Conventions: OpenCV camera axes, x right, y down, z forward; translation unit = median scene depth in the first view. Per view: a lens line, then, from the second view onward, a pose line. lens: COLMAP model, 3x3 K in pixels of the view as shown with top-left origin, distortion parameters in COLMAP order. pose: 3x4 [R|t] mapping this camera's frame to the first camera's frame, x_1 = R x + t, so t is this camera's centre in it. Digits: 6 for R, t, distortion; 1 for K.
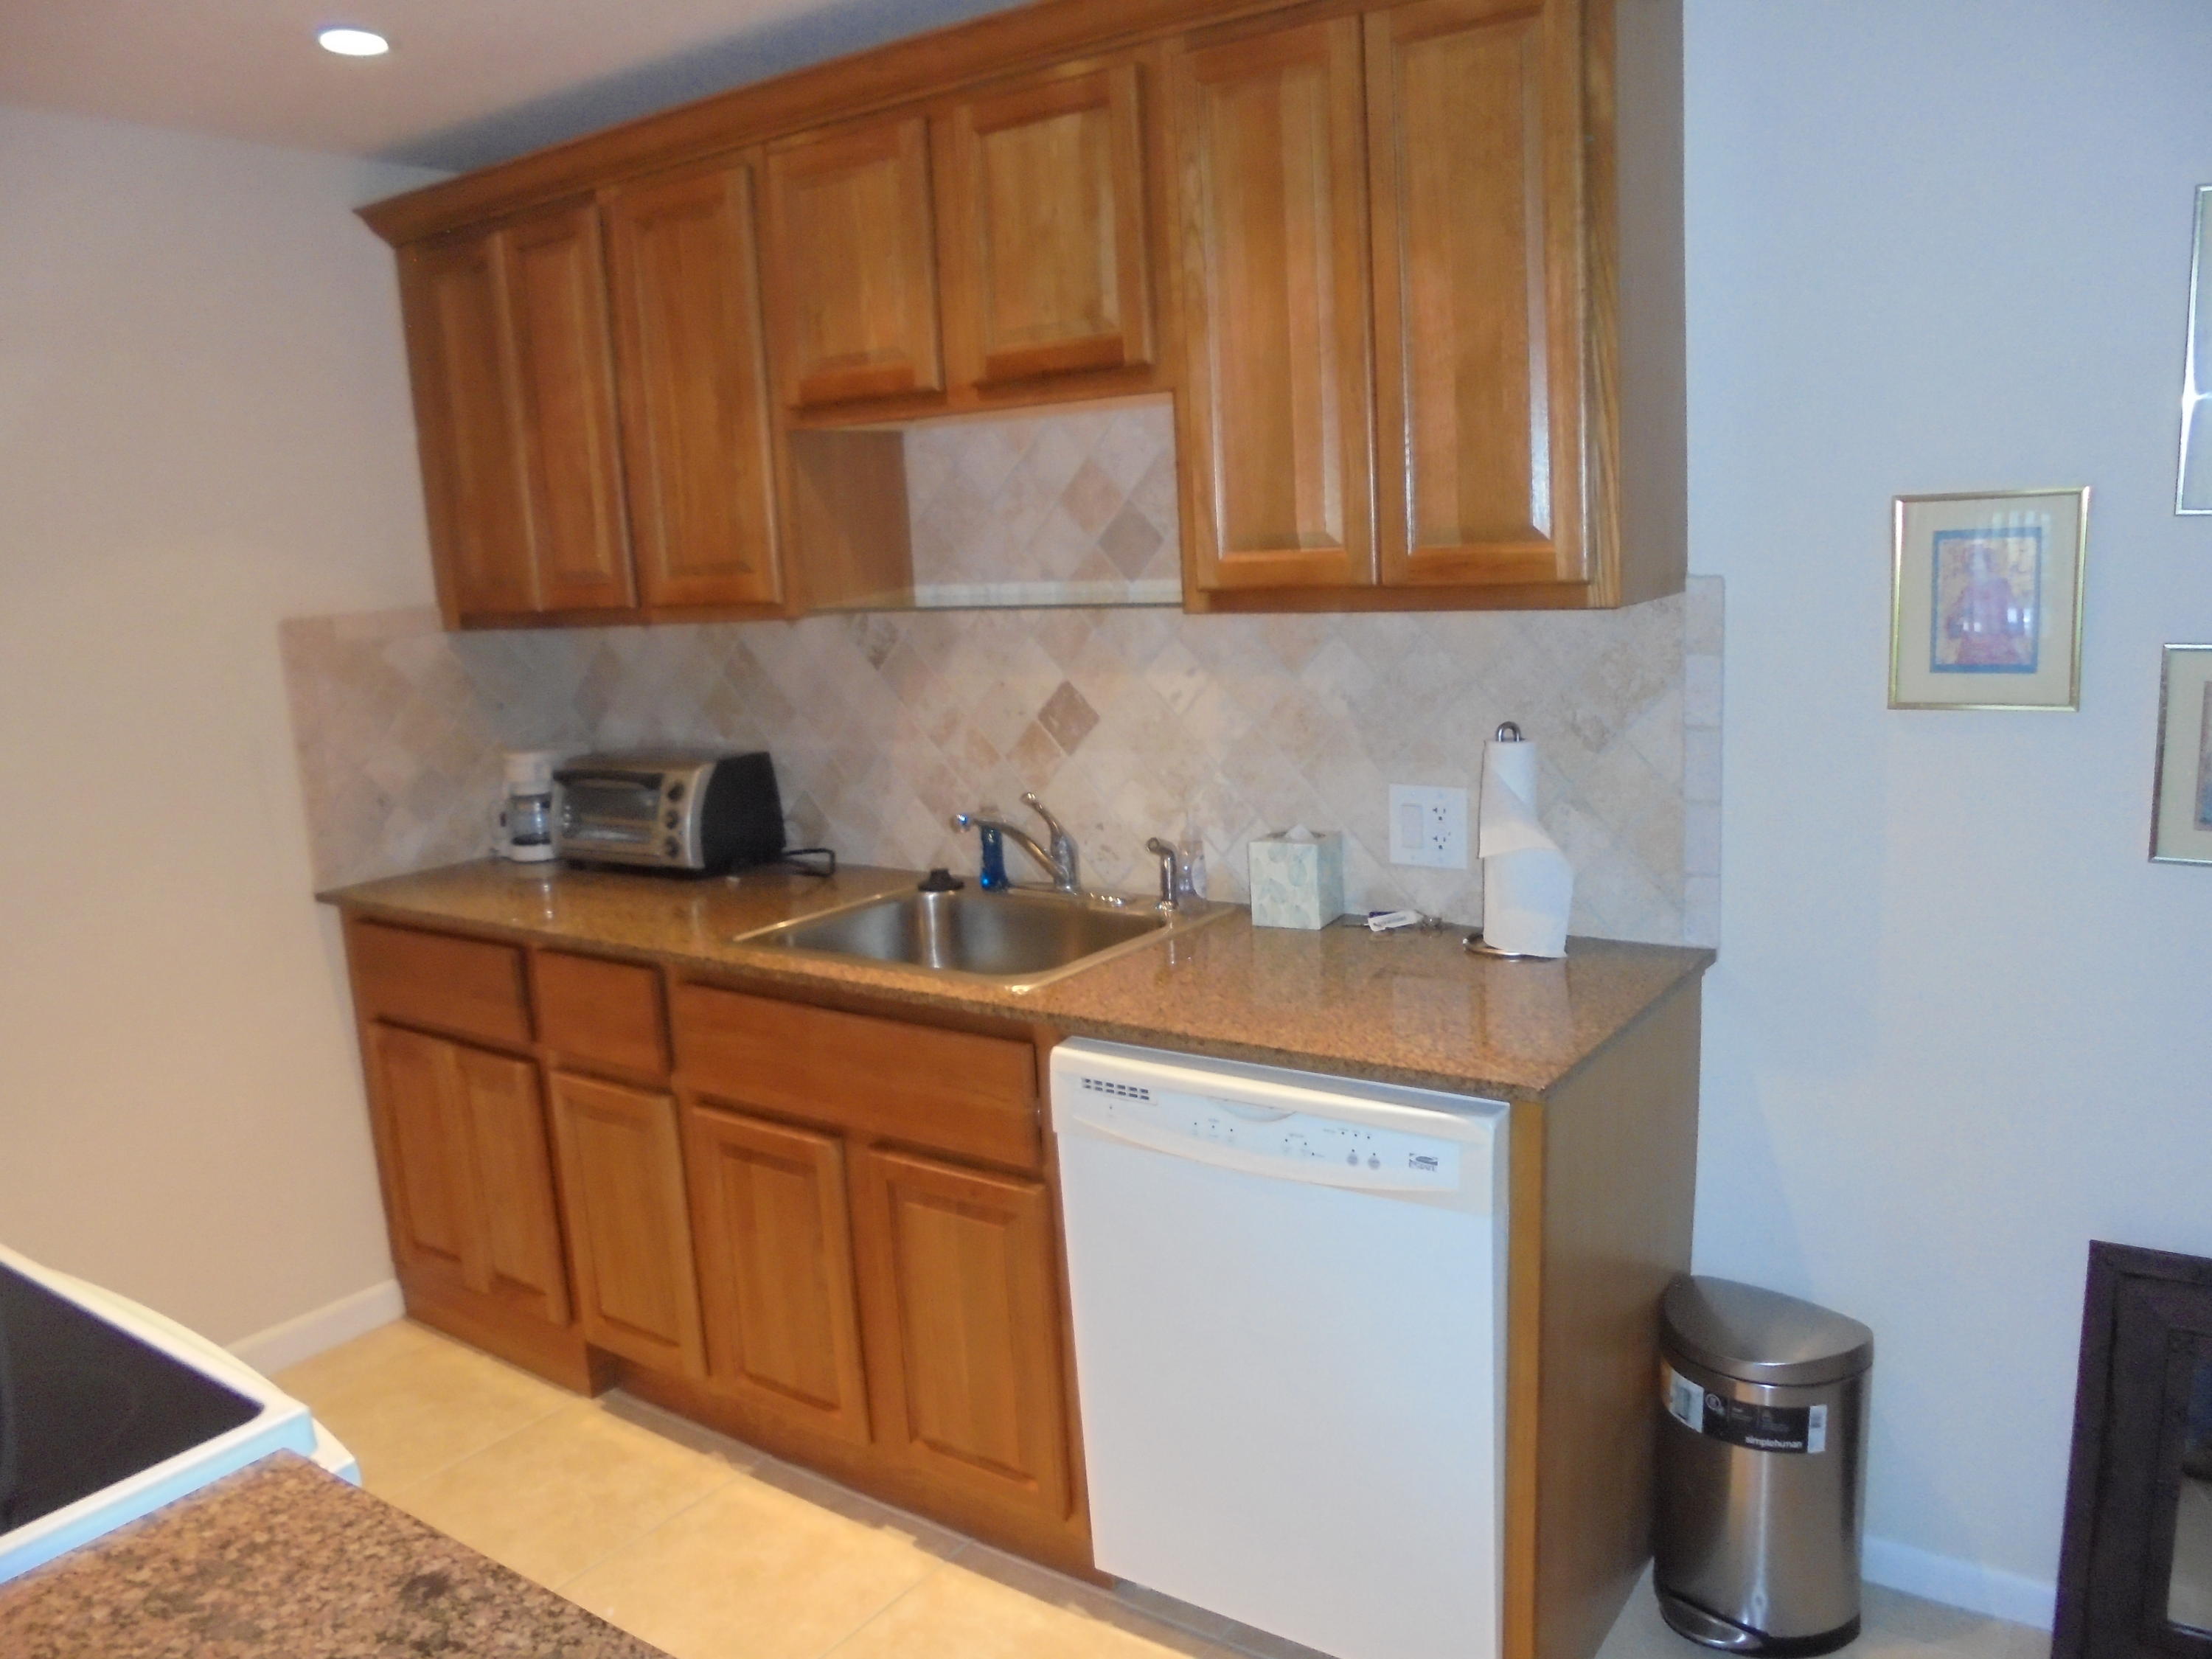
lens RADIAL K [[1657.1, 0, 1106.0], [0, 1657.1, 829.5], [0, 0, 1]] dist [-0.115812, 0.083229]
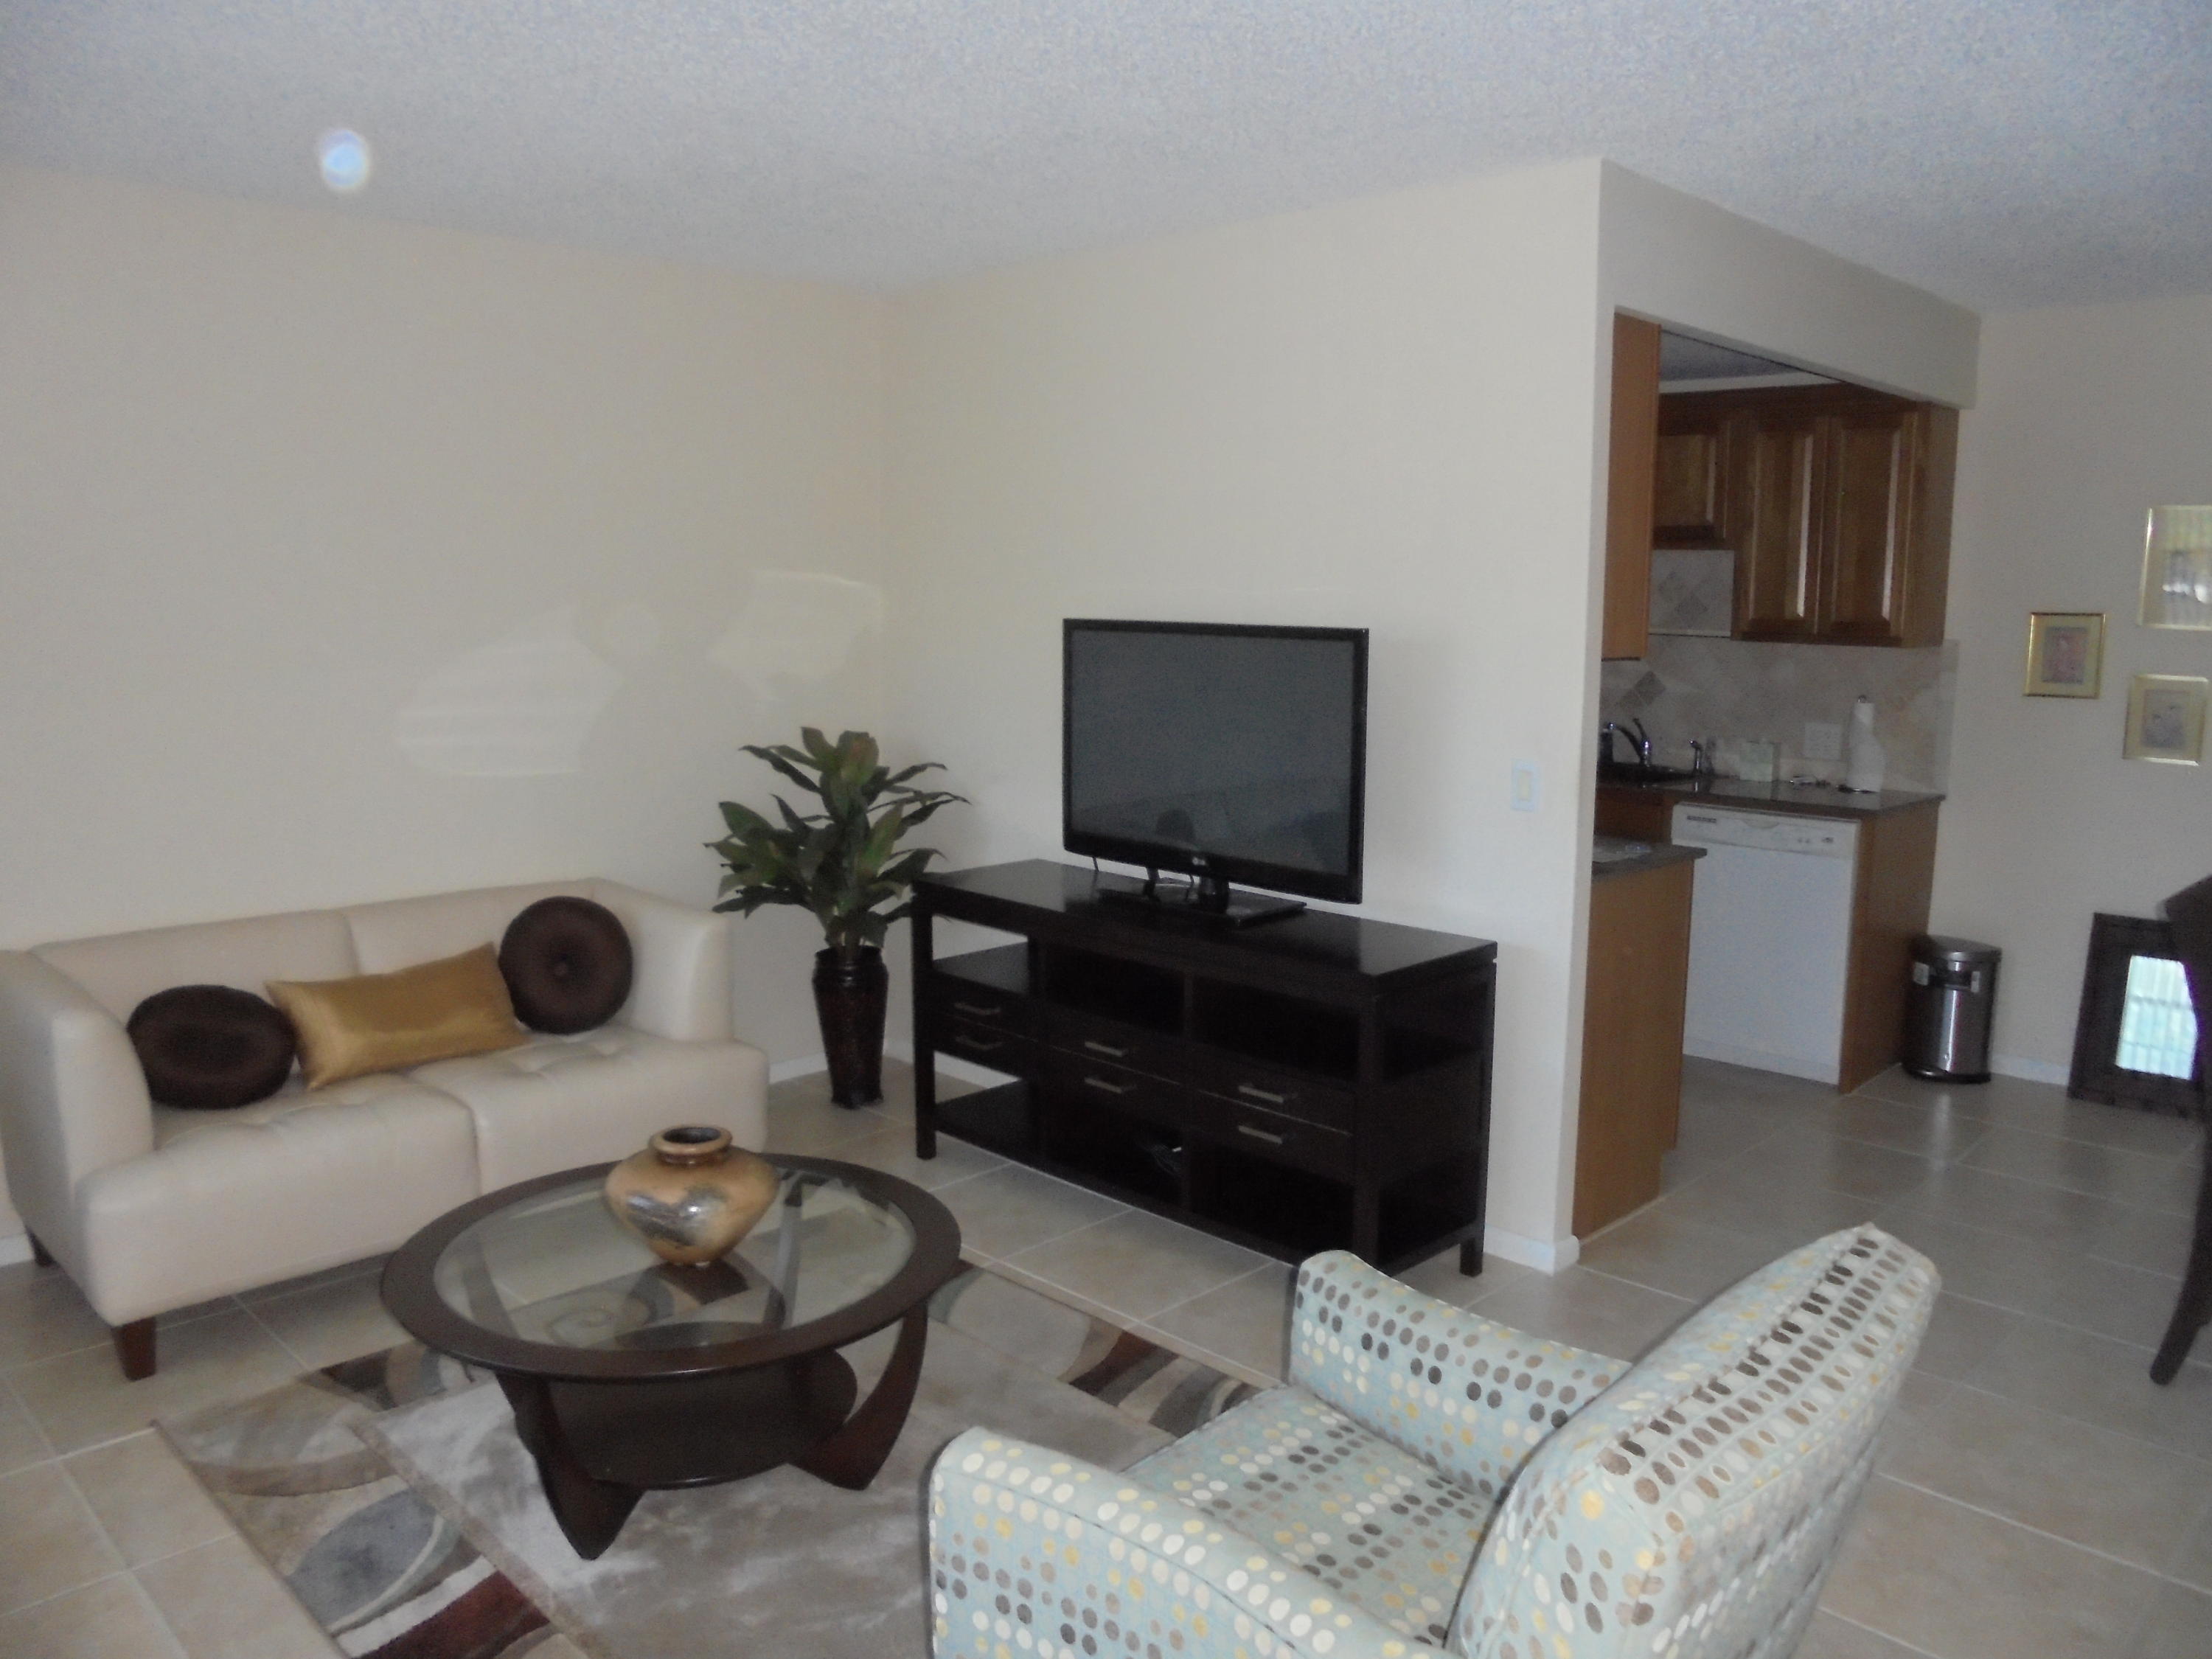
lens RADIAL K [[1657.1, 0, 1106.0], [0, 1657.1, 829.5], [0, 0, 1]] dist [-0.115812, 0.083229]
pose [[0.985151, 0.082505, -0.150569, -0.488095], [-0.086816, 0.995975, -0.022276, 0.287659], [0.148125, 0.035017, 0.988349, -1.549682]]
